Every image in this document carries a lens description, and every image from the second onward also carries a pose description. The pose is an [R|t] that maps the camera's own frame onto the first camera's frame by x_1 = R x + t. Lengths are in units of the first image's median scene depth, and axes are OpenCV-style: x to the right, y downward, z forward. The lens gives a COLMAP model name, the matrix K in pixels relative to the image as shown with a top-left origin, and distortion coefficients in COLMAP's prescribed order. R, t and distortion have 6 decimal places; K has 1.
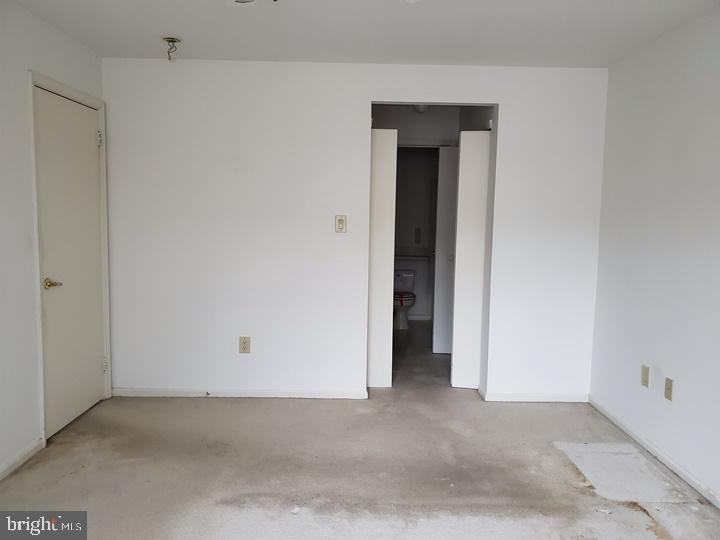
lens RADIAL K [[563.4, 0, 371.4], [0, 563.4, 266.2], [0, 0, 1]] dist [0.005920, -0.000947]
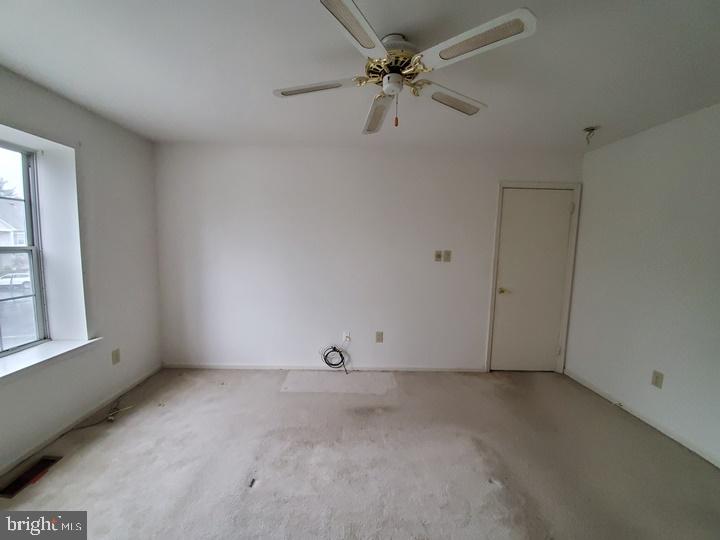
lens RADIAL K [[283.9, 0, 356.0], [0, 283.9, 272.6], [0, 0, 1]] dist [0.019865, -0.006763]
pose [[0.006542, 0.071590, -0.997413, 0.395495], [-0.121073, 0.990153, 0.070275, -0.039087], [0.992622, 0.120299, 0.015145, 0.505265]]
